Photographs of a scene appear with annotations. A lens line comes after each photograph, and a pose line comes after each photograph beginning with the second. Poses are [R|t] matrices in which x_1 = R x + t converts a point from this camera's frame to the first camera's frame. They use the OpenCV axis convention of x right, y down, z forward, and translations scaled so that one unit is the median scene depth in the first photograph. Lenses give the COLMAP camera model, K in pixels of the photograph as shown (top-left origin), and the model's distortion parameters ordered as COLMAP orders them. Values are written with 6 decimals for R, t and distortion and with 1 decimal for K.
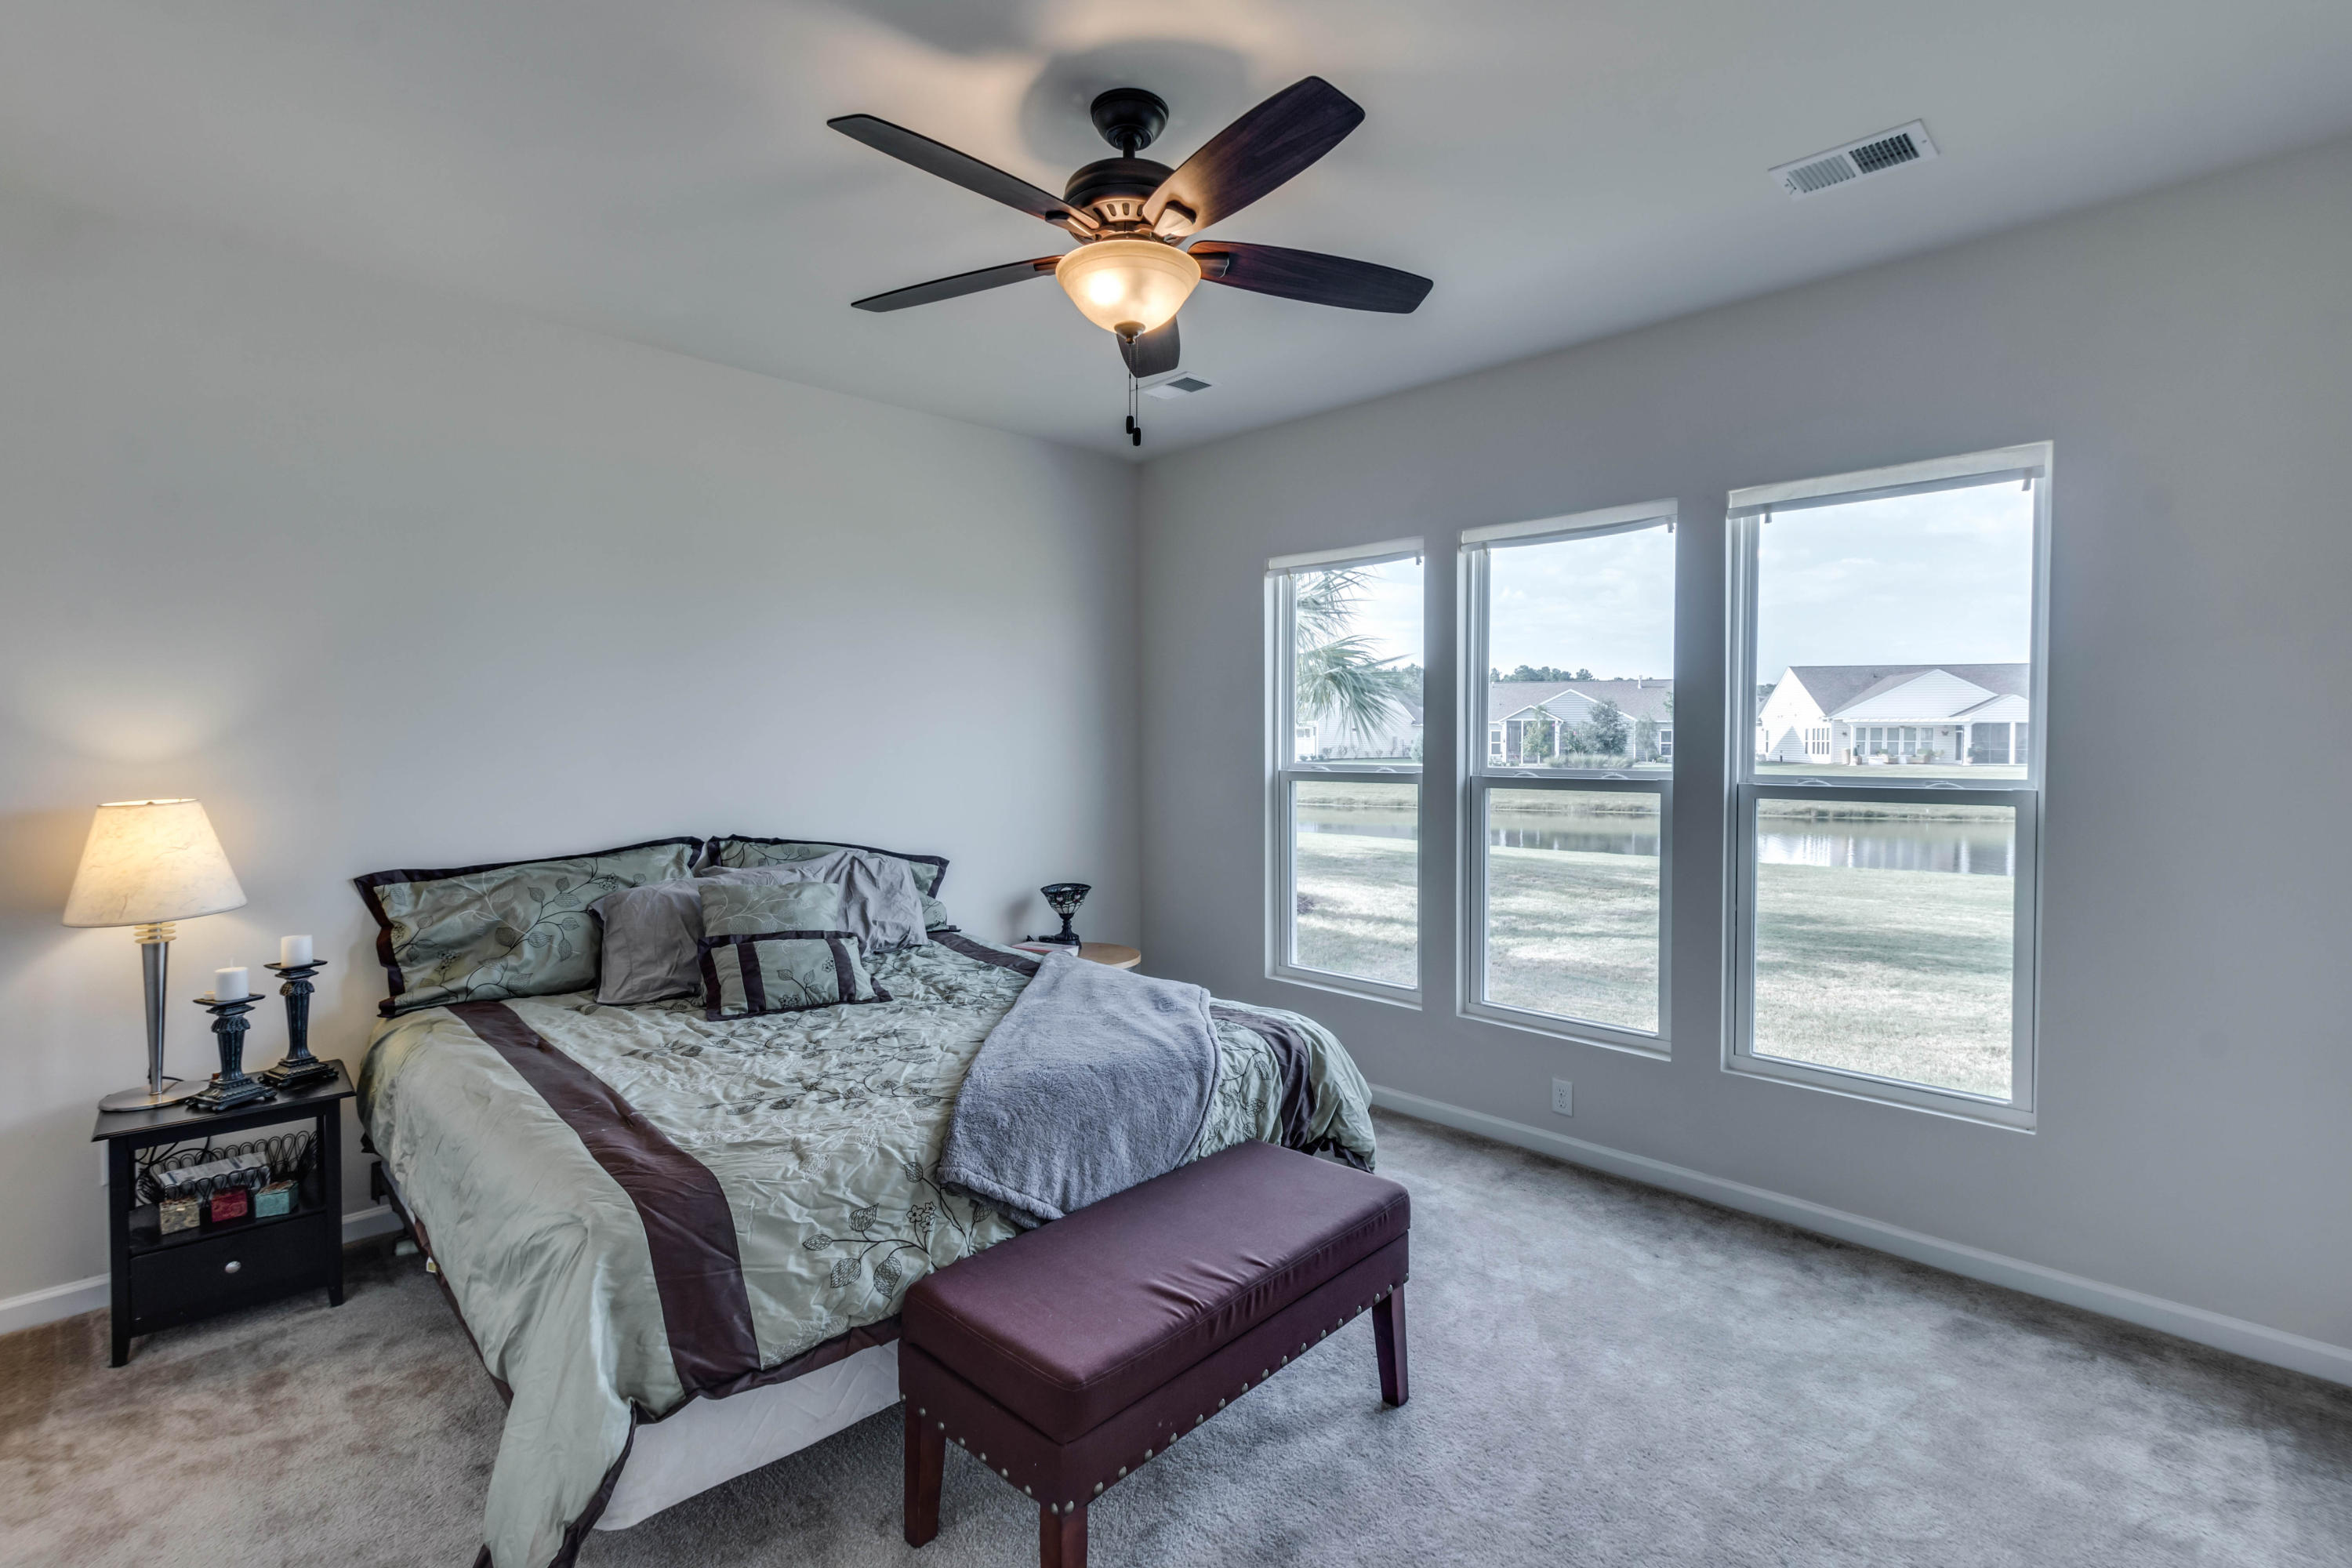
lens RADIAL K [[1087.6, 0, 1173.3], [0, 1087.6, 763.8], [0, 0, 1]] dist [0.003172, 0.000601]
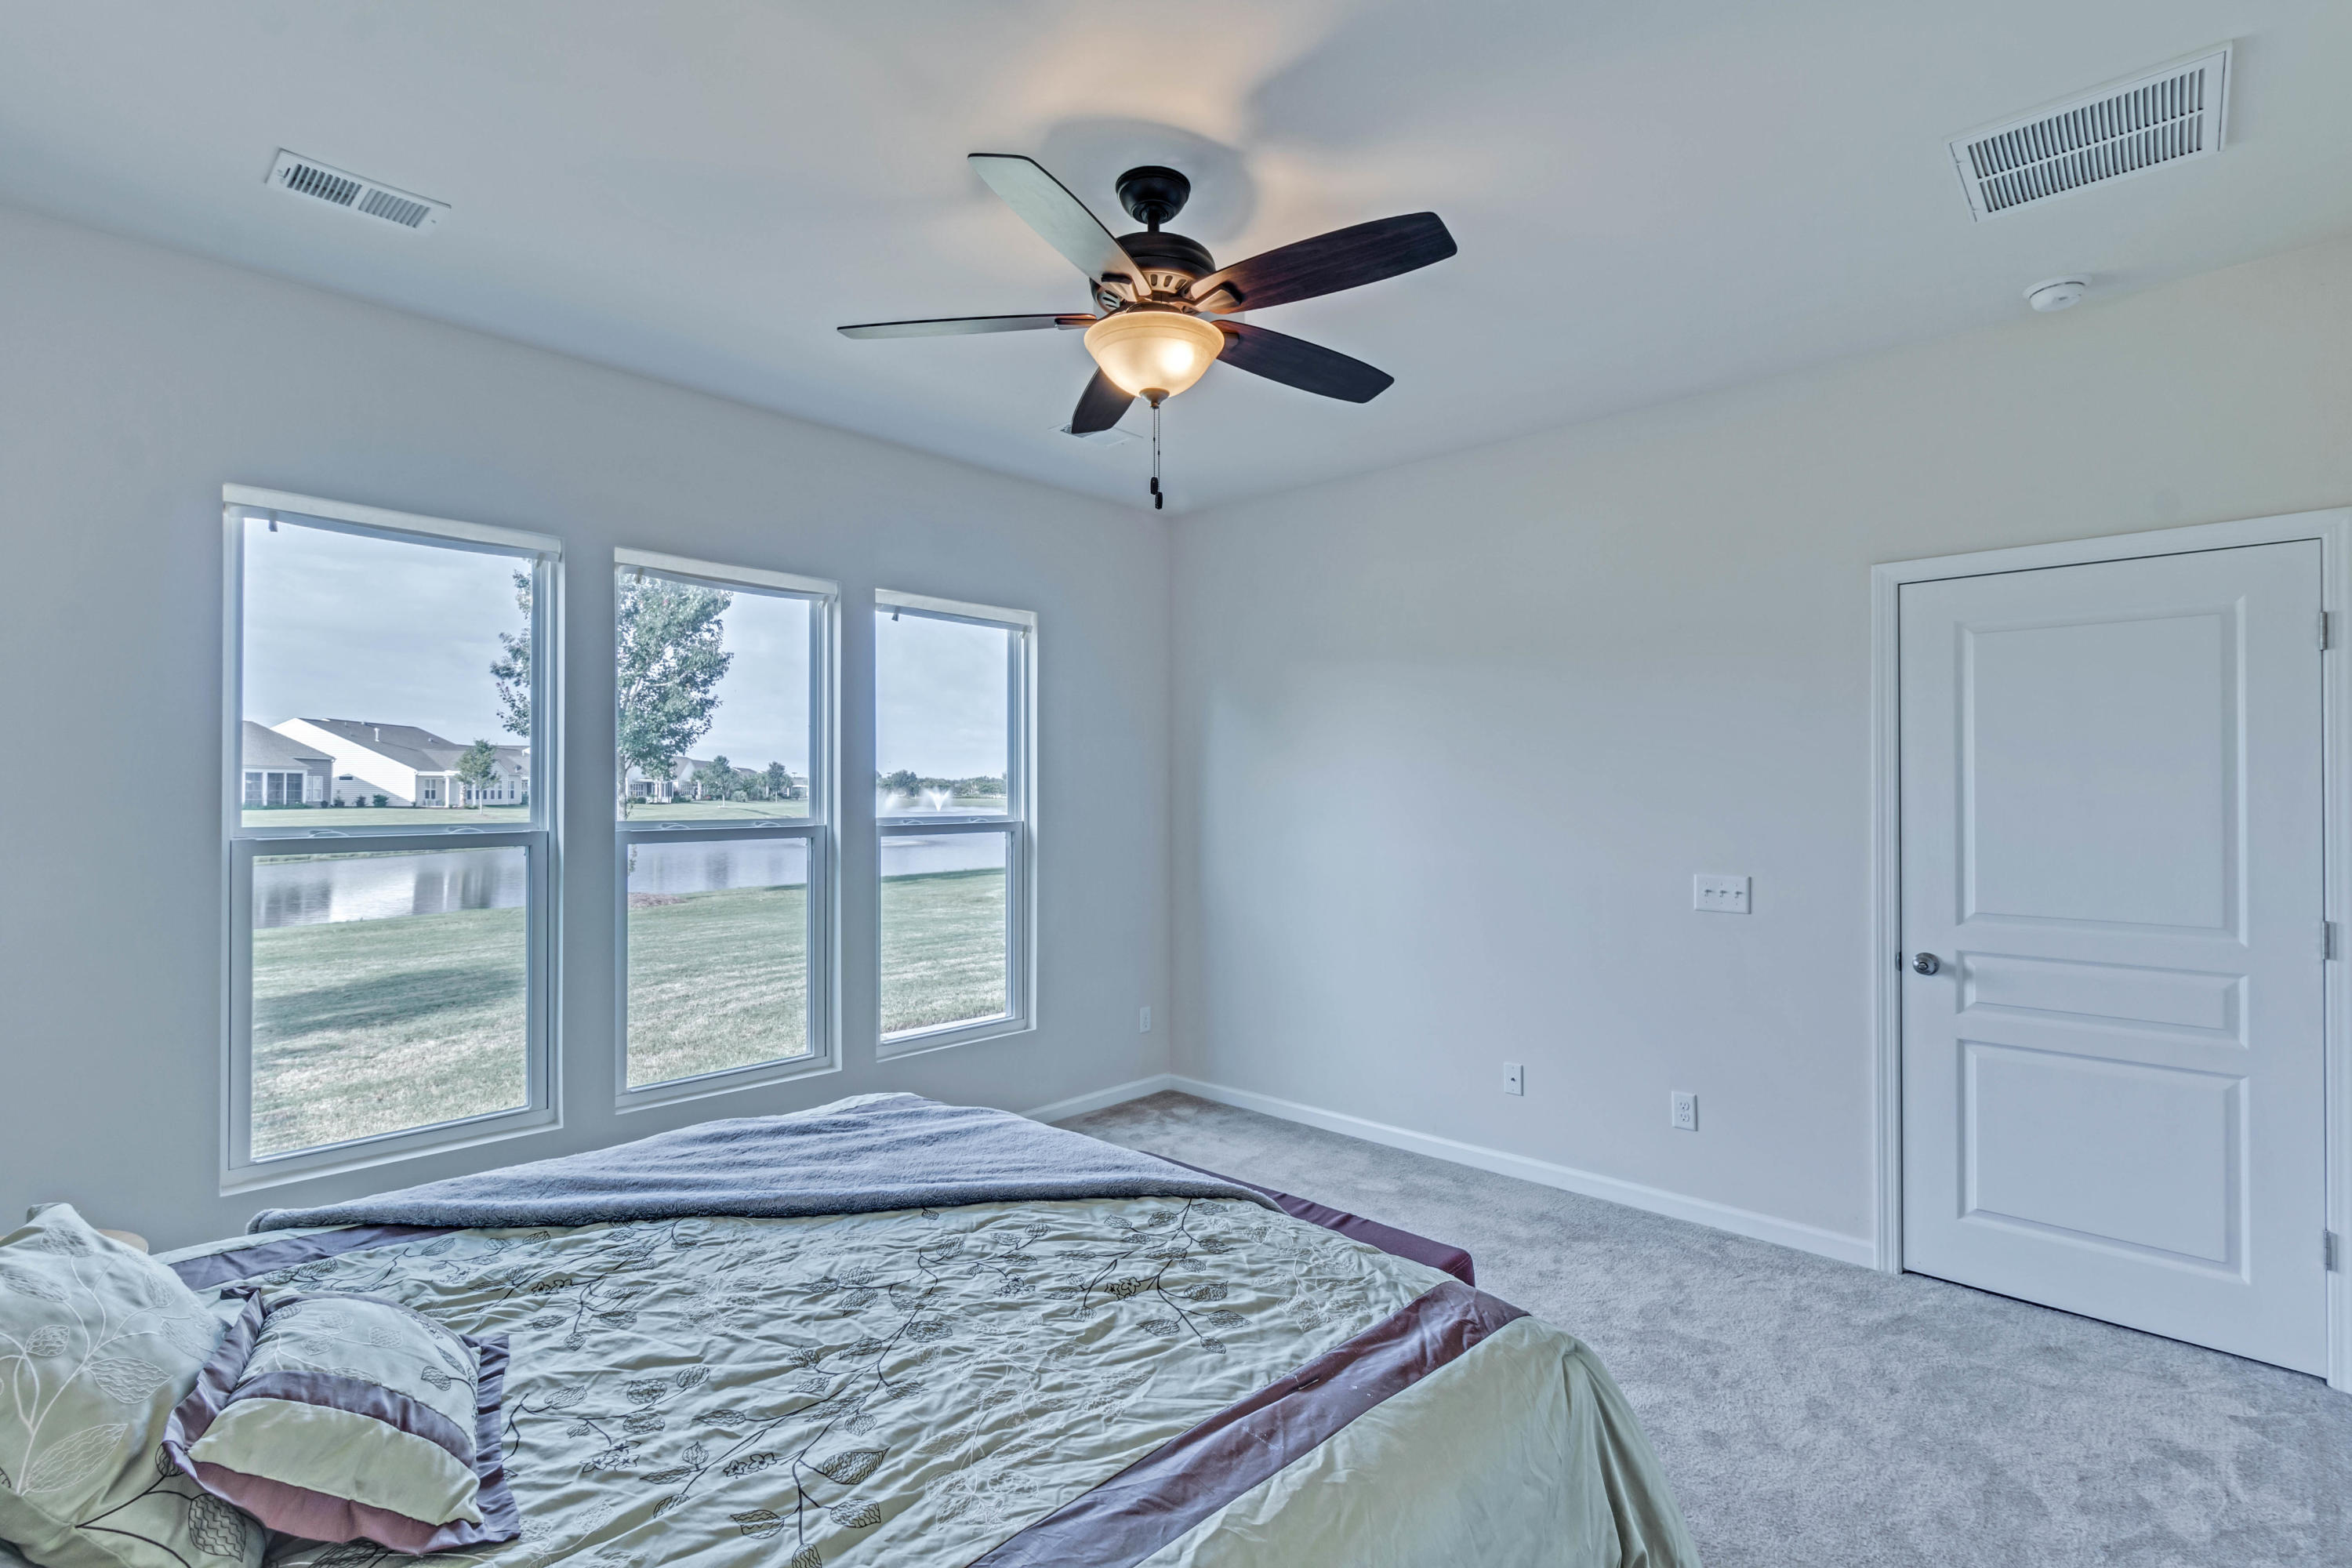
lens RADIAL K [[1132.8, 0, 1176.0], [0, 1132.8, 784.0], [0, 0, 1]] dist [0.001747, 0.000159]
pose [[-0.063014, 0.006647, 0.997991, -0.988223], [0.017898, 0.999825, -0.005529, -0.020543], [-0.997852, 0.017513, -0.063121, 0.941396]]
